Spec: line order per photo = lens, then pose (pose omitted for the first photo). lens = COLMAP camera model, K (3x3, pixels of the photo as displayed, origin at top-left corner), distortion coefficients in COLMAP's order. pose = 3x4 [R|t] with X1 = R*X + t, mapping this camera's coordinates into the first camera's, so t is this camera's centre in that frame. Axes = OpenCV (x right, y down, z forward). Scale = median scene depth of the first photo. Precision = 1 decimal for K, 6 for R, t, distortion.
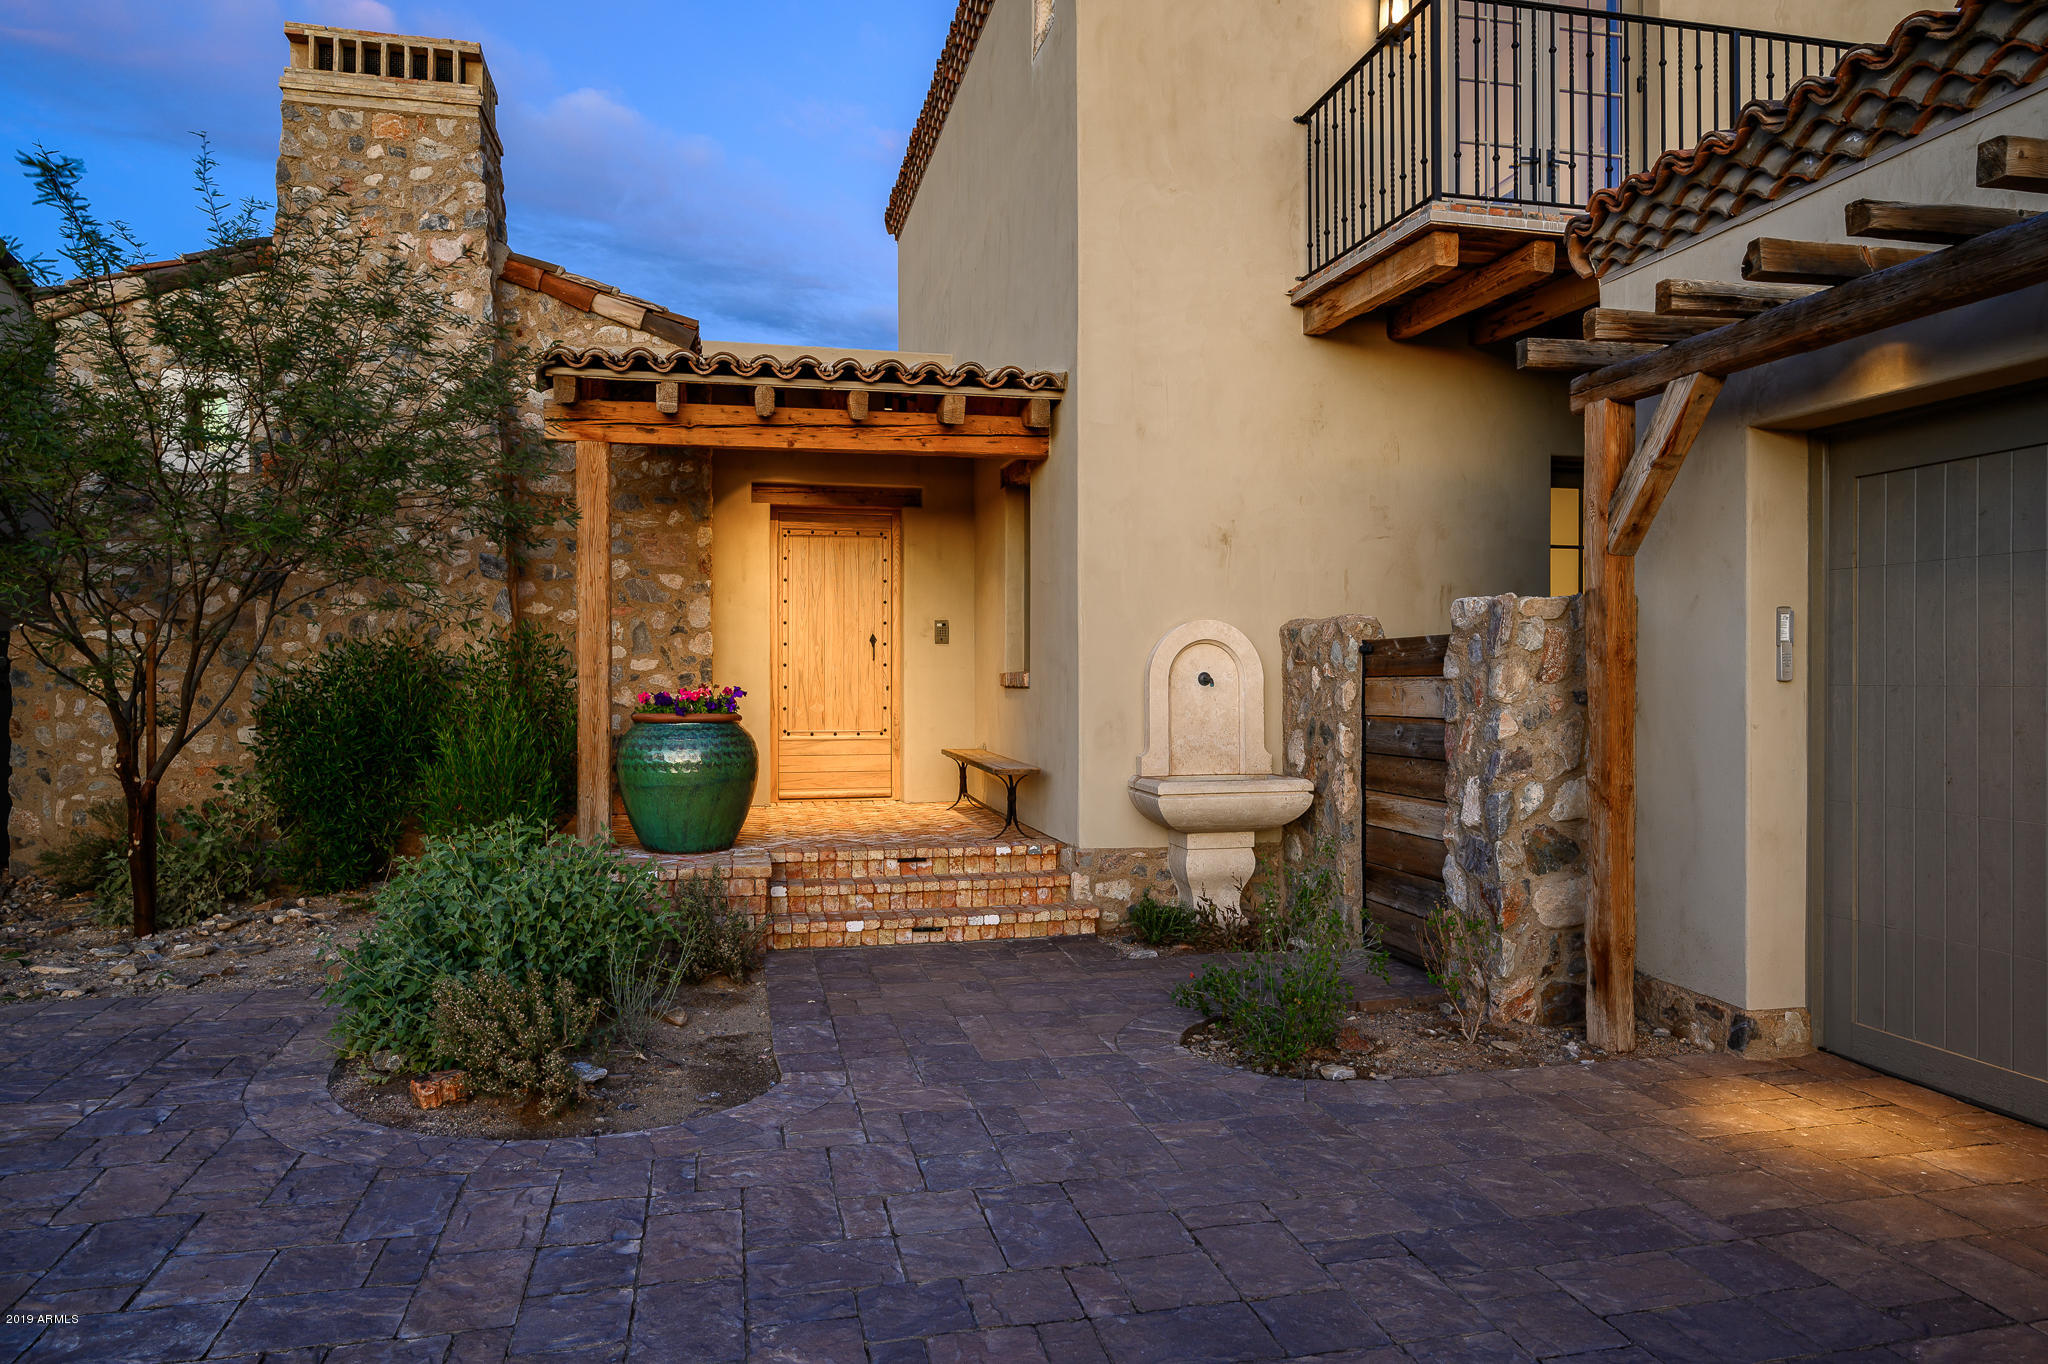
lens RADIAL K [[1264.2, 0, 1031.4], [0, 1264.2, 677.9], [0, 0, 1]] dist [-0.006670, 0.005877]
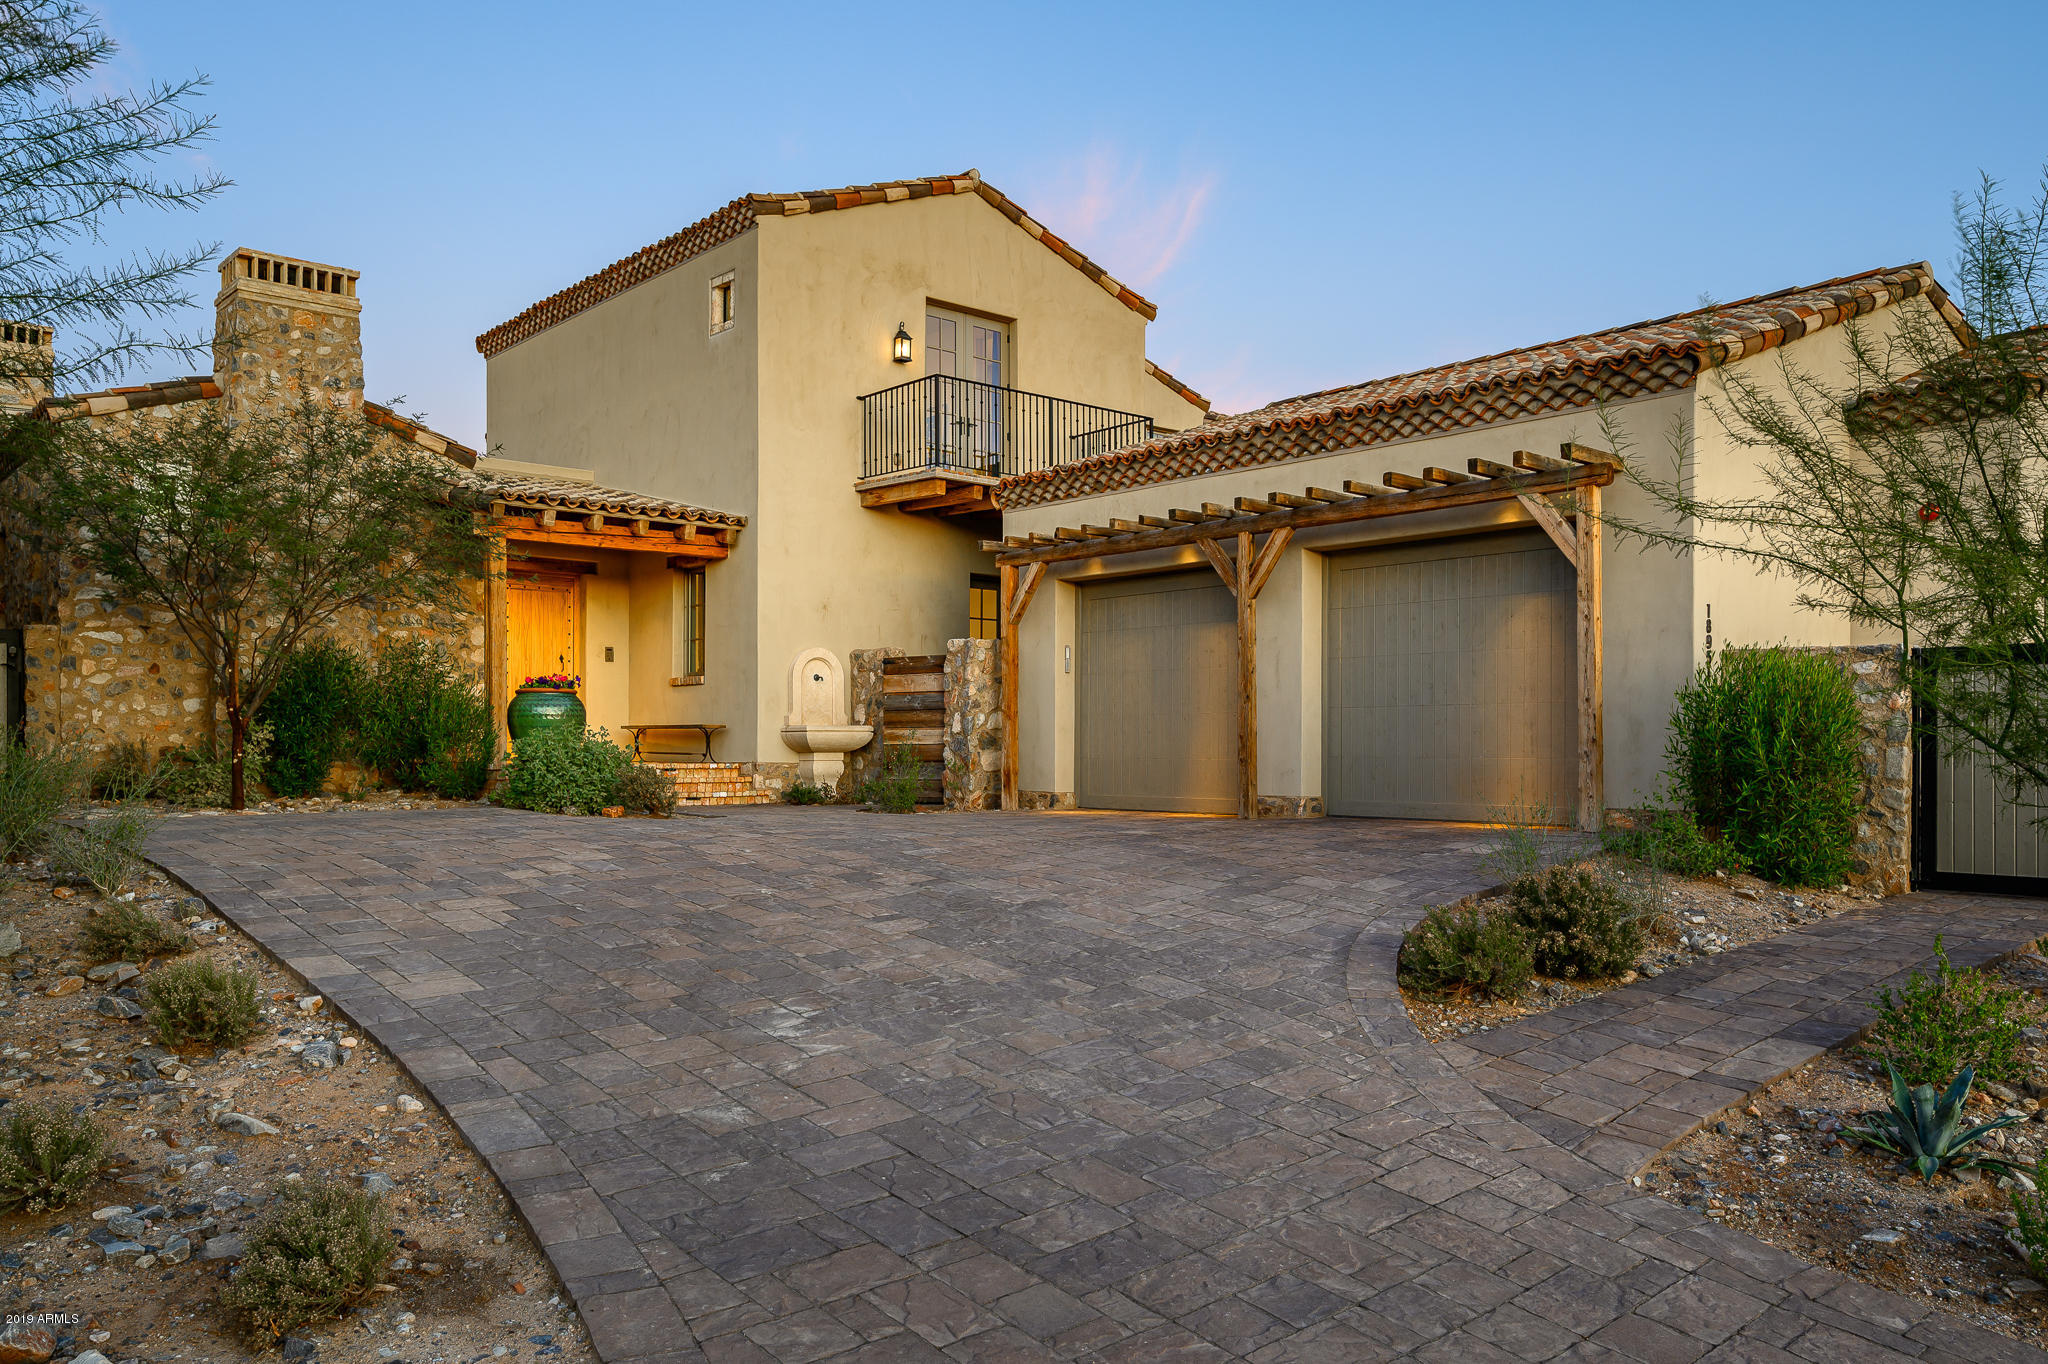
lens RADIAL K [[1388.1, 0, 1023.3], [0, 1388.1, 689.7], [0, 0, 1]] dist [-0.007398, -0.000984]
pose [[0.880314, 0.019741, 0.473981, -0.638848], [-0.001028, 0.999211, -0.039706, 0.111189], [-0.474391, 0.034467, 0.879639, -1.119744]]
